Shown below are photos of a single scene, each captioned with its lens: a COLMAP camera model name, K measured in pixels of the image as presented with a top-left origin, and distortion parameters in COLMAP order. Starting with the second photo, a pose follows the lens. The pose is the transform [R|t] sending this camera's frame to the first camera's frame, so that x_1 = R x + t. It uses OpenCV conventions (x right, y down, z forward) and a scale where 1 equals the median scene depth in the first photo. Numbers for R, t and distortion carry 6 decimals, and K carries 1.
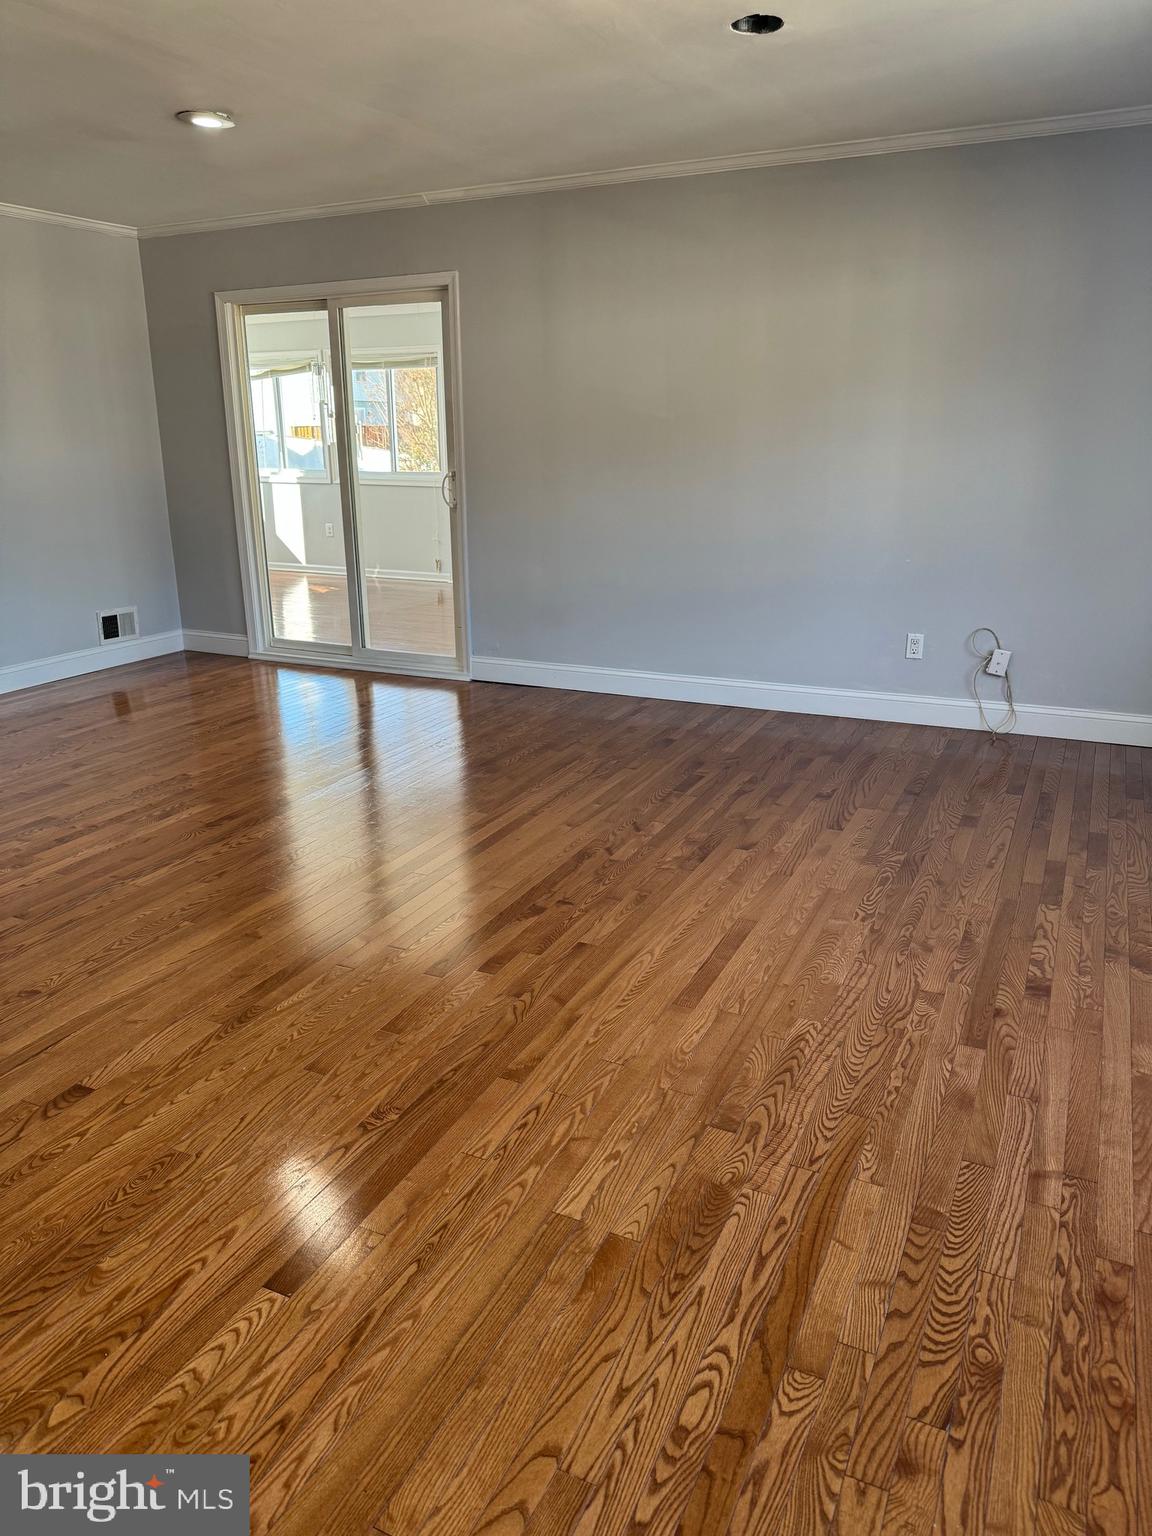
lens RADIAL K [[1071.7, 0, 562.7], [0, 1071.7, 775.7], [0, 0, 1]] dist [0.041842, -0.057548]
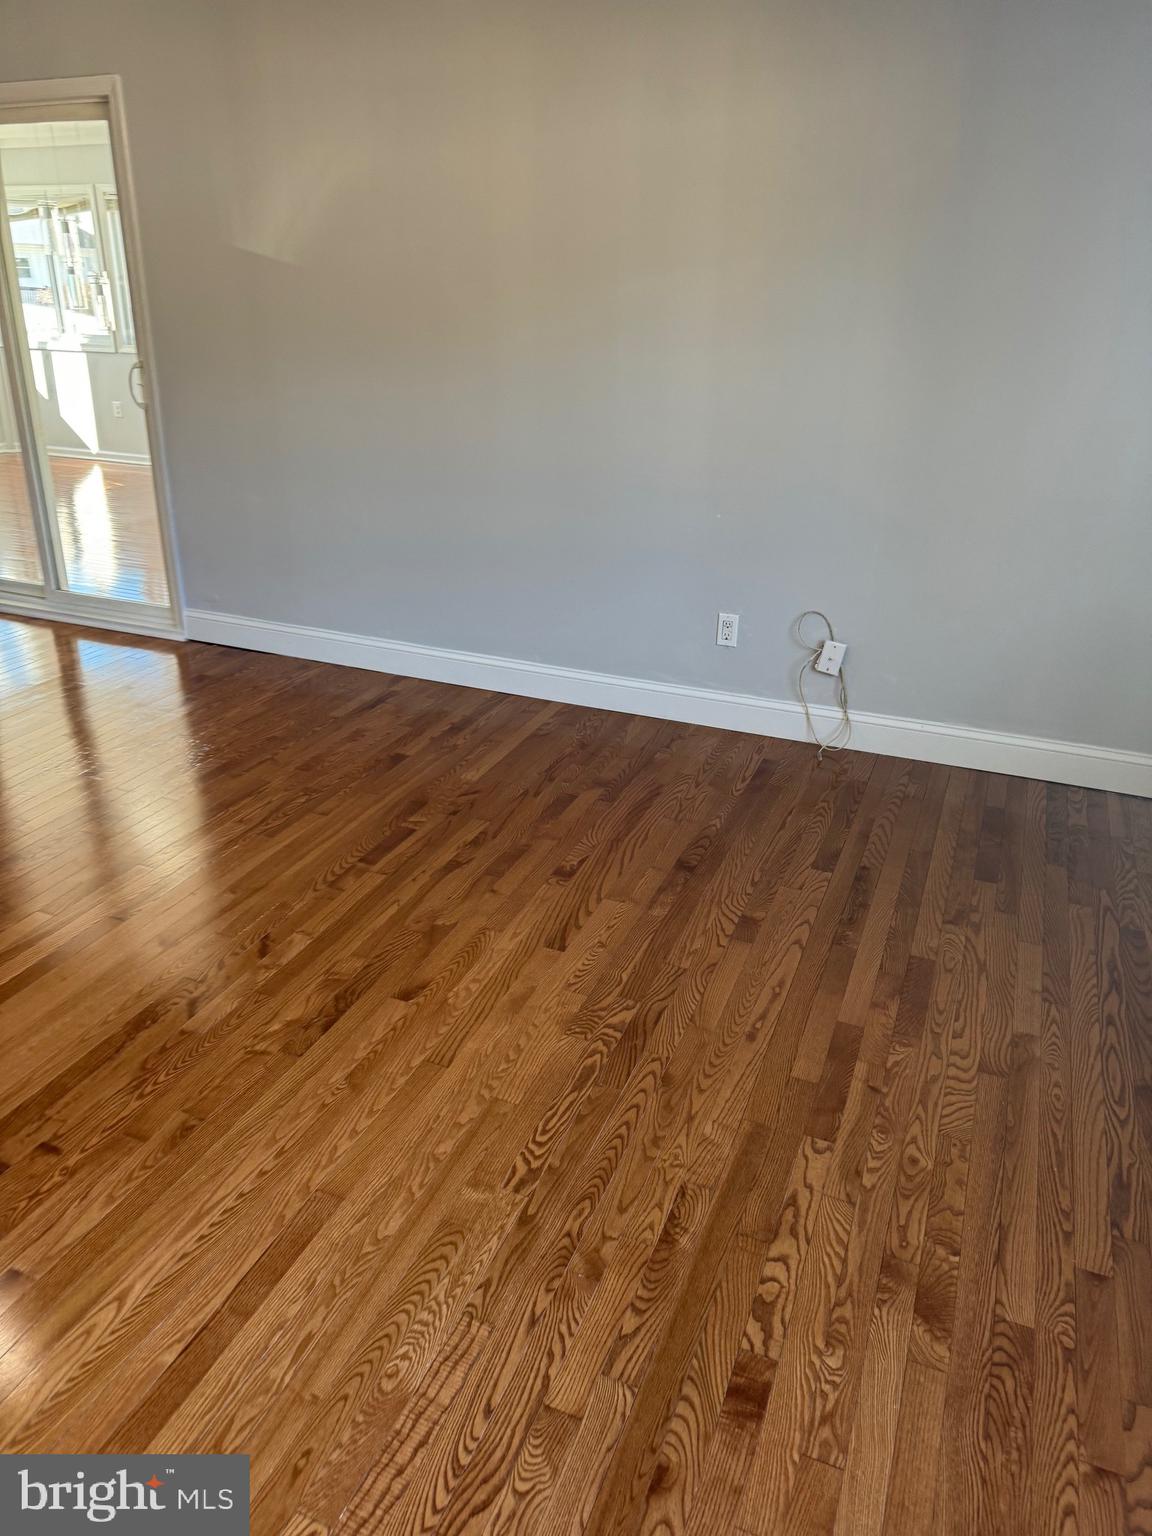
lens RADIAL K [[1071.7, 0, 581.0], [0, 1071.7, 772.4], [0, 0, 1]] dist [0.041842, -0.057548]
pose [[0.996704, -0.005164, 0.080957, 0.189174], [-0.004017, 0.993605, 0.112843, -0.122210], [-0.081022, -0.112797, 0.990309, 0.291802]]
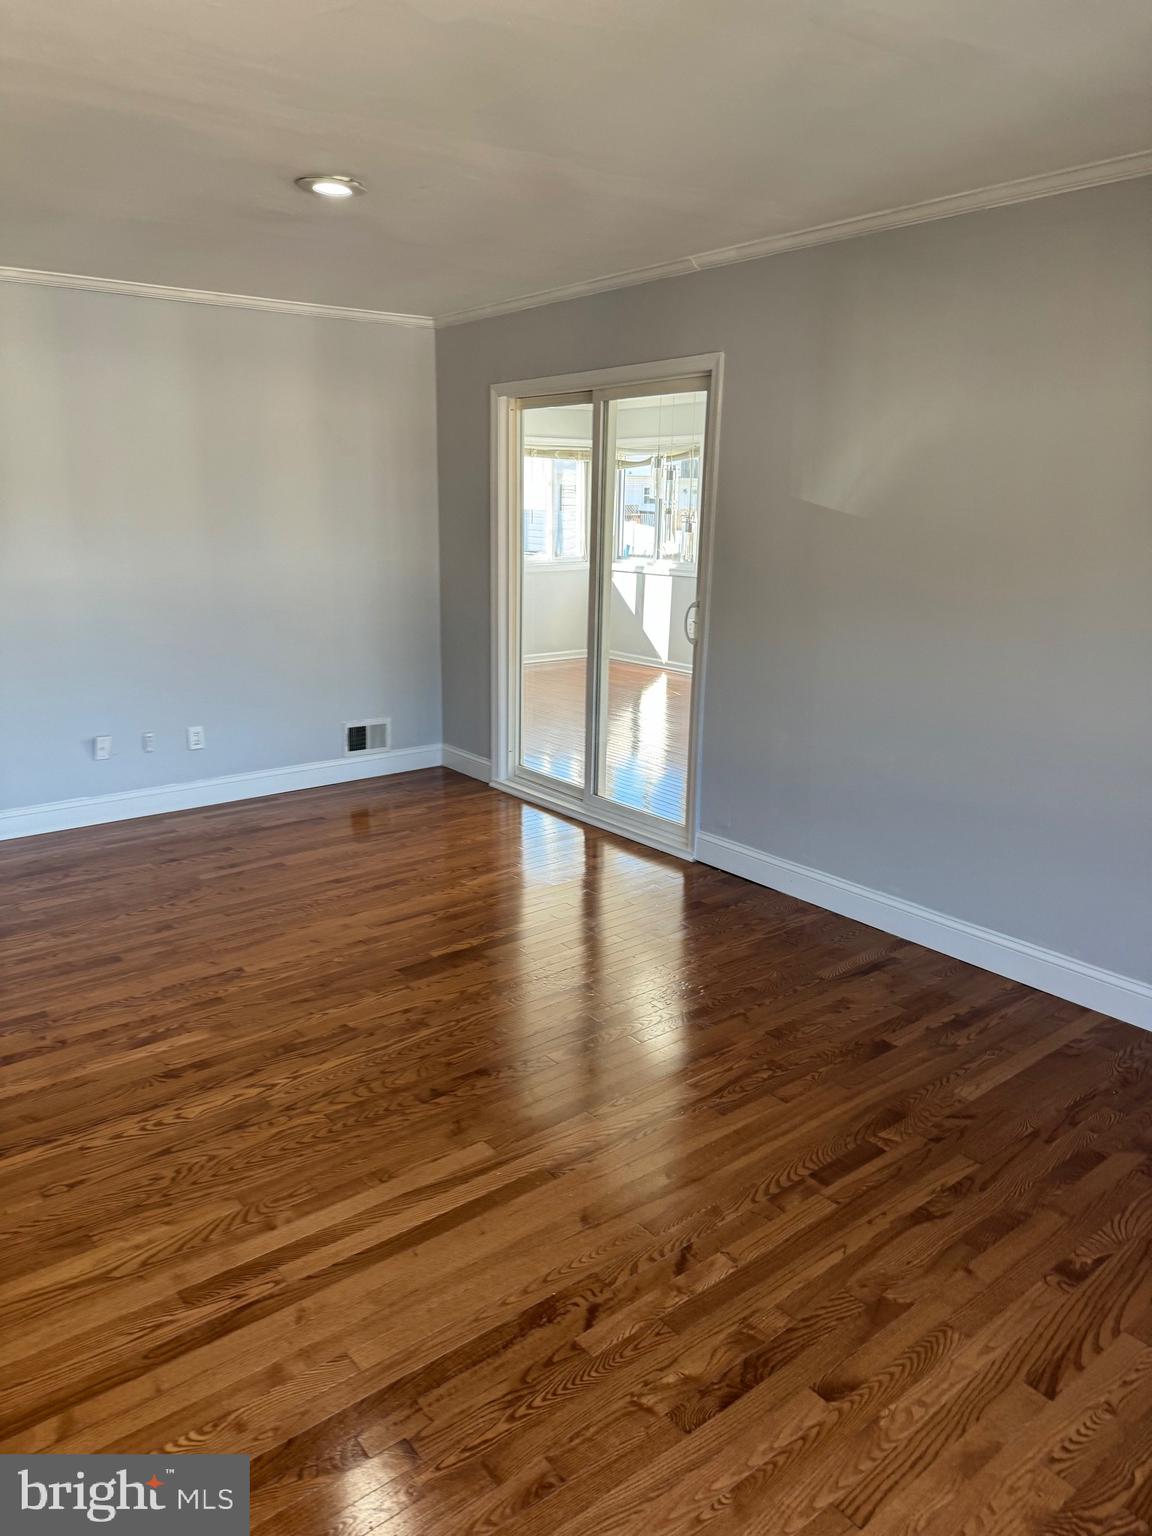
lens RADIAL K [[1071.7, 0, 553.6], [0, 1071.7, 769.8], [0, 0, 1]] dist [0.041842, -0.057548]
pose [[0.901037, 0.120776, -0.416588, 0.195883], [-0.146806, 0.988683, -0.030891, -0.169820], [0.408142, 0.088992, 0.908570, 0.360280]]
